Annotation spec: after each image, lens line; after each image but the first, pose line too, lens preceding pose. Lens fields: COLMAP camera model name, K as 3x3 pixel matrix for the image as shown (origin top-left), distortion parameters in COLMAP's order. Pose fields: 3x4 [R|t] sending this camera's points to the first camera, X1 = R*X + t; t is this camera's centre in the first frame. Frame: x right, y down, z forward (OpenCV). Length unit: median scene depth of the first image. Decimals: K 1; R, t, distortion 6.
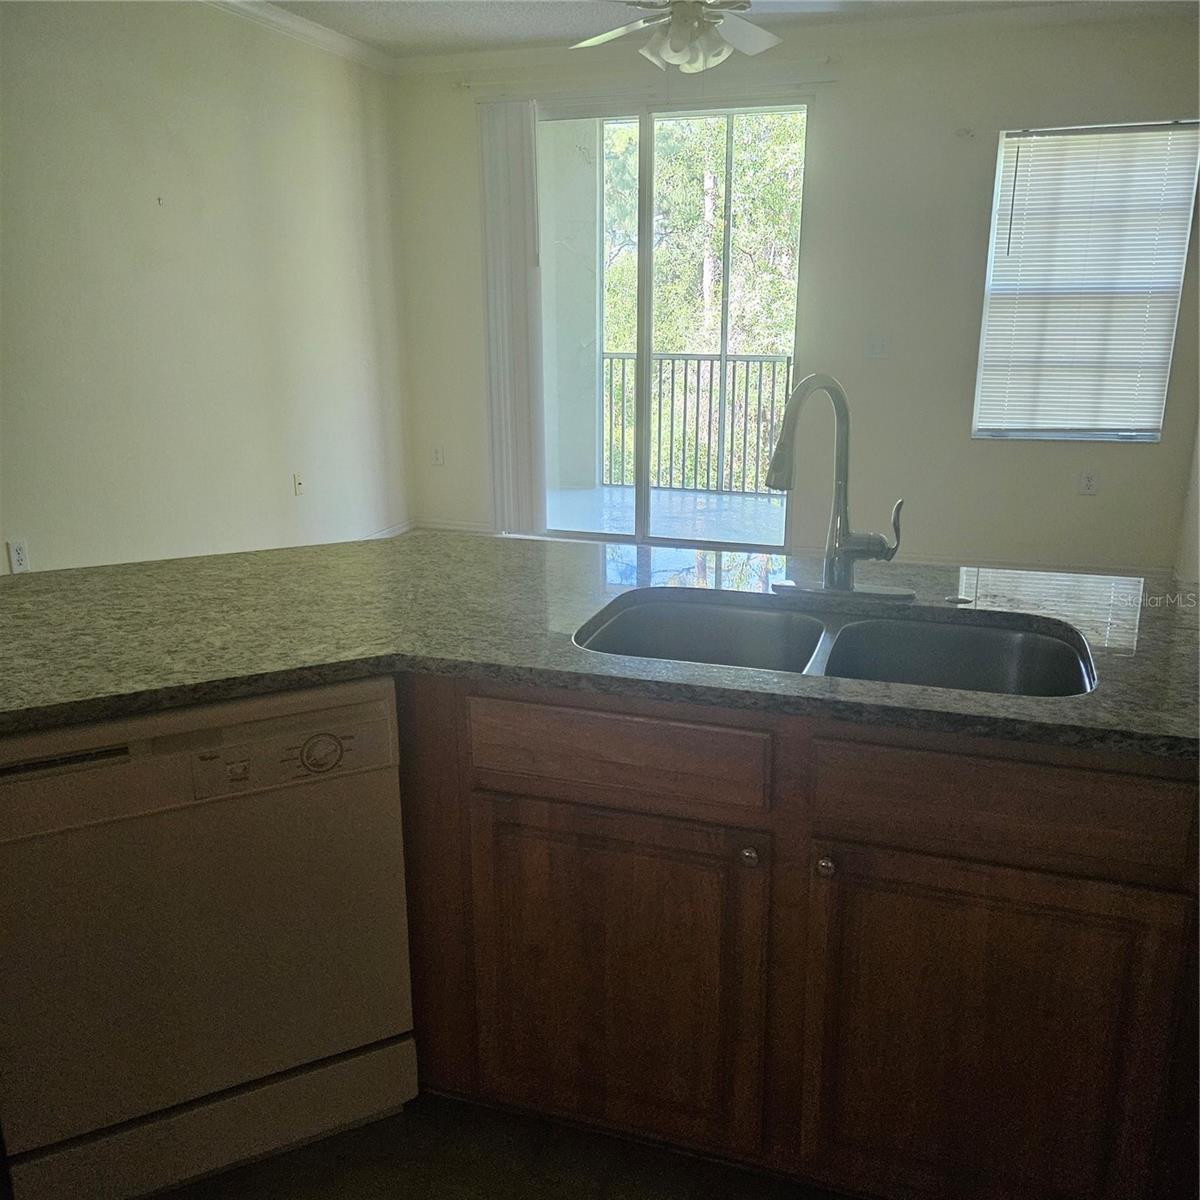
lens RADIAL K [[1076.9, 0, 597.3], [0, 1076.9, 601.8], [0, 0, 1]] dist [0.077250, -0.077168]
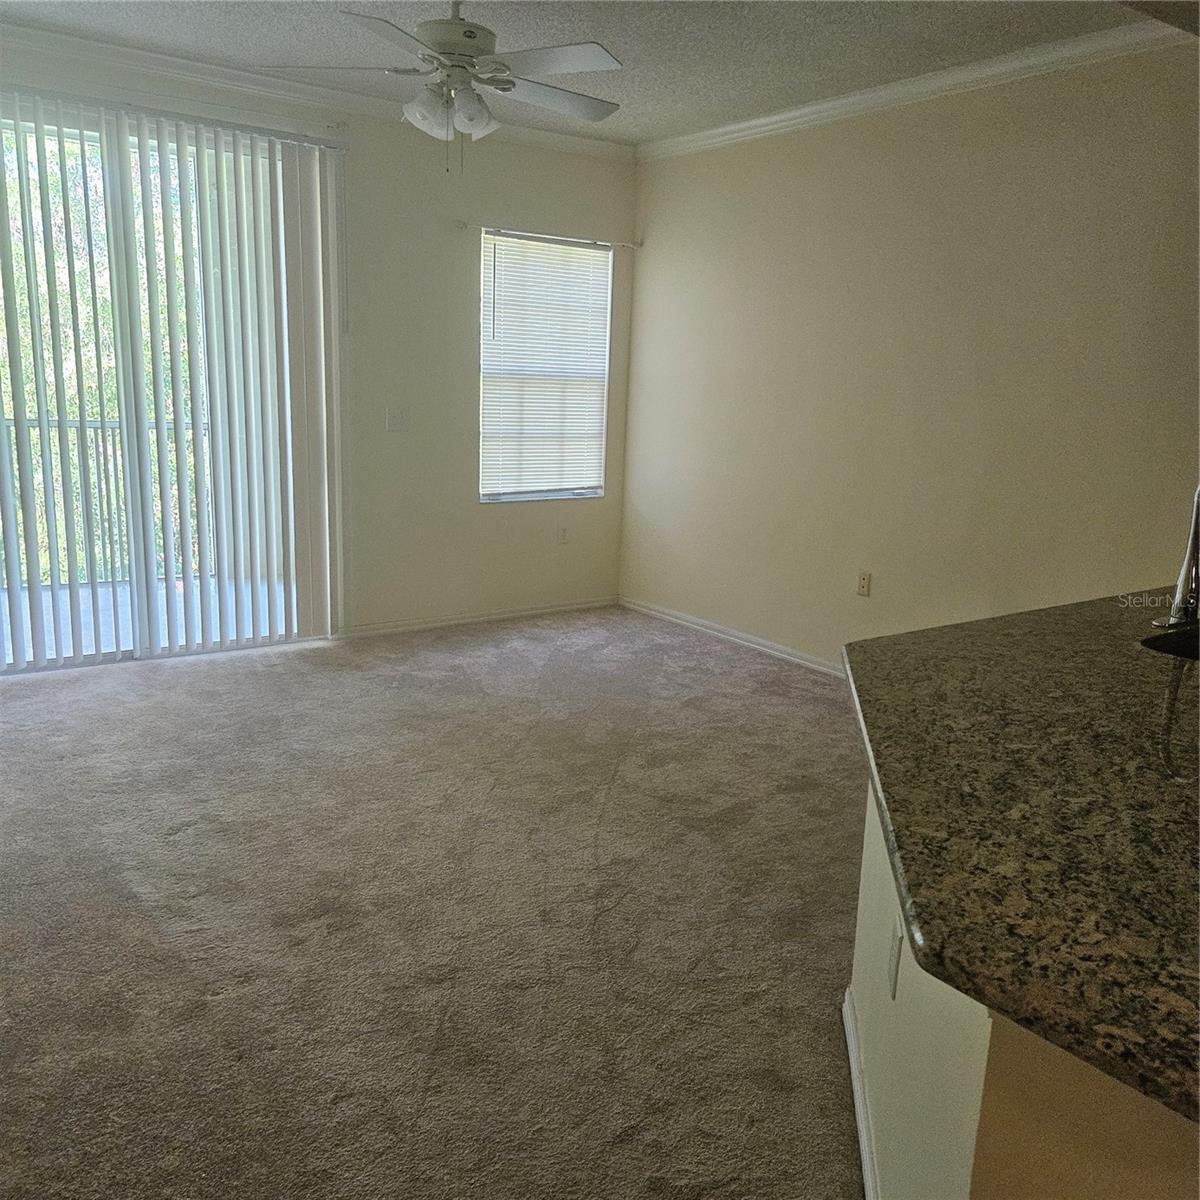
lens RADIAL K [[1076.9, 0, 601.6], [0, 1076.9, 599.5], [0, 0, 1]] dist [0.077250, -0.077168]
pose [[0.575765, -0.142340, 0.805130, -0.486256], [0.179777, 0.982670, 0.045165, -0.086088], [-0.797606, 0.118739, 0.591377, 0.290606]]
